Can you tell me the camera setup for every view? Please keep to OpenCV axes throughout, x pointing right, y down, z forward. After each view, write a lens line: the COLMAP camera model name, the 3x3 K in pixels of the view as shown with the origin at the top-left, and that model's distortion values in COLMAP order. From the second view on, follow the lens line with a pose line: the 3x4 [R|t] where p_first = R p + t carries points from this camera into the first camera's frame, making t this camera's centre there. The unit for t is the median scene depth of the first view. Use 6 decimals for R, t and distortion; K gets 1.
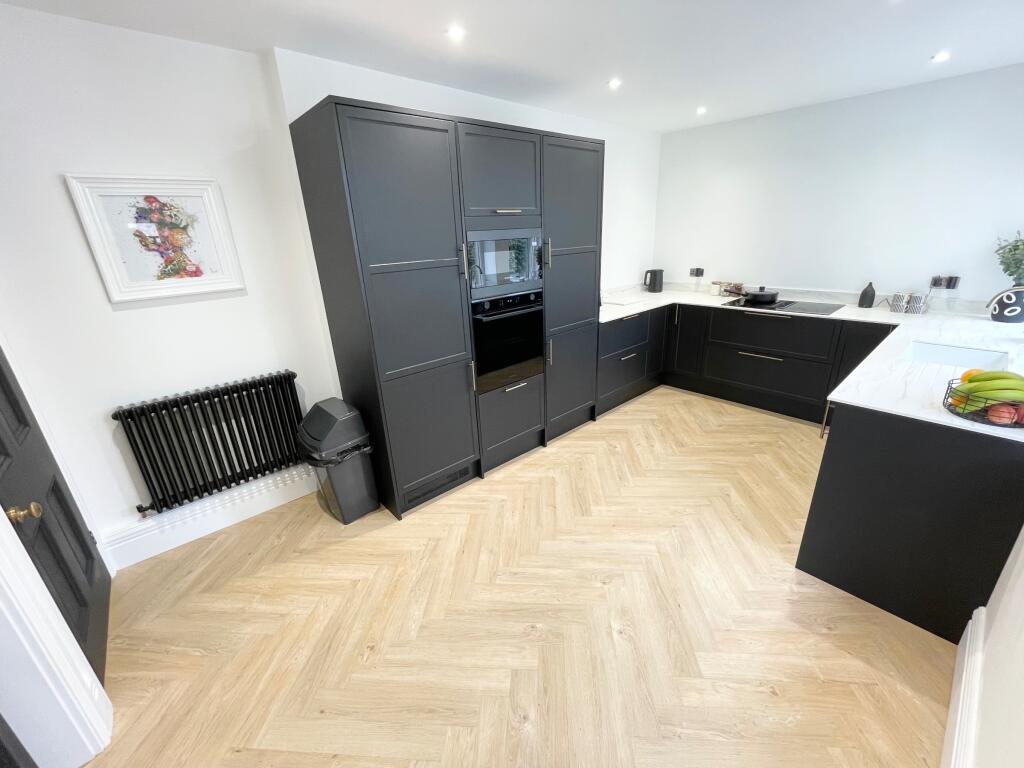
lens RADIAL K [[414.5, 0, 511.0], [0, 414.5, 382.8], [0, 0, 1]] dist [-0.003432, -0.000057]
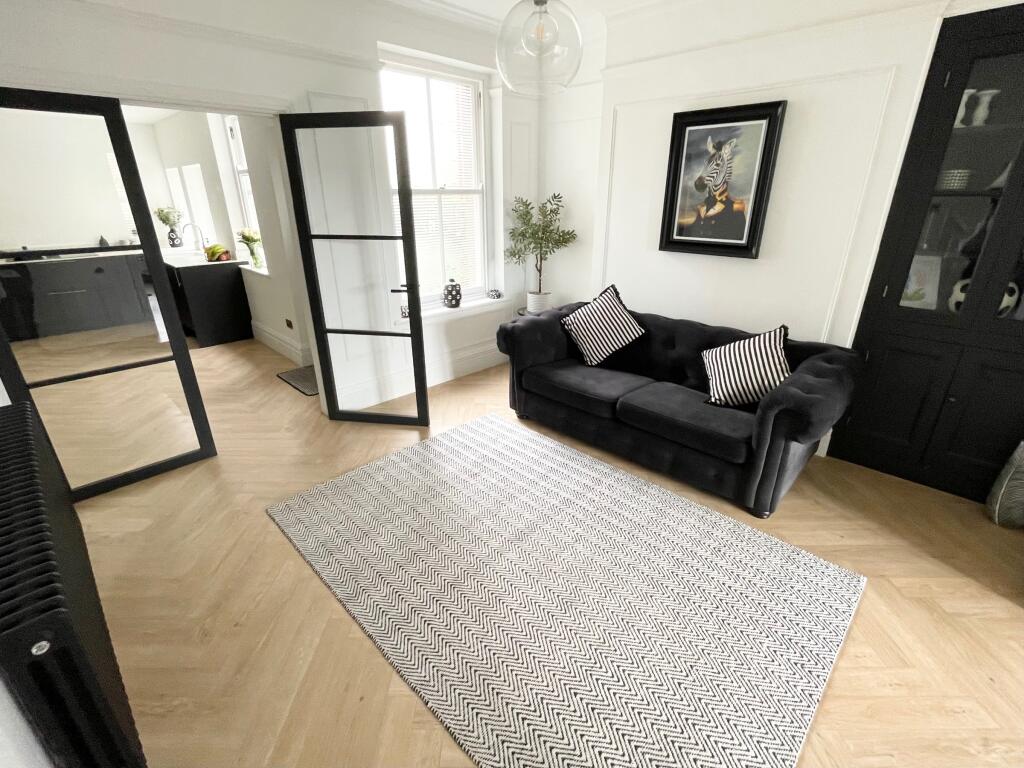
lens RADIAL K [[468.7, 0, 515.7], [0, 468.7, 383.0], [0, 0, 1]] dist [-0.000757, -0.000153]
pose [[-0.070476, -0.337881, 0.938547, -1.334200], [0.350975, 0.872323, 0.340395, 0.238454], [-0.933729, 0.353396, 0.057110, -0.486005]]
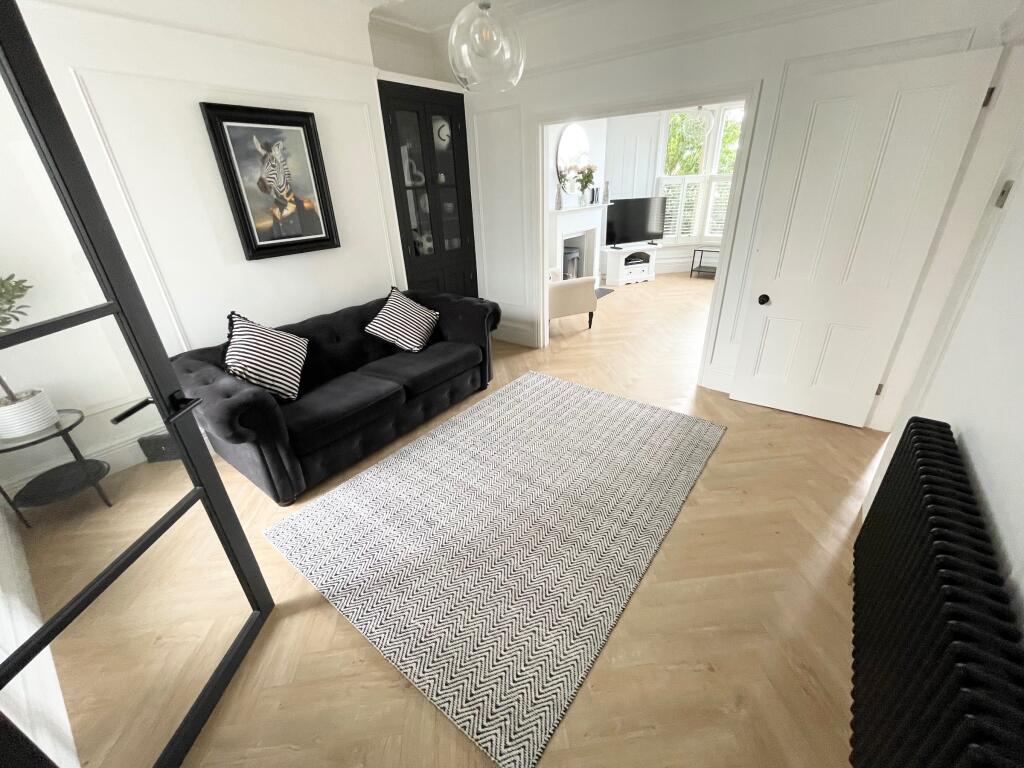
lens RADIAL K [[414.5, 0, 511.0], [0, 414.5, 382.8], [0, 0, 1]] dist [-0.003432, -0.000057]
pose [[-0.978975, 0.155723, -0.131747, -0.545456], [0.013743, 0.694777, 0.719094, -0.002165], [0.203514, 0.702165, -0.682310, 0.089381]]
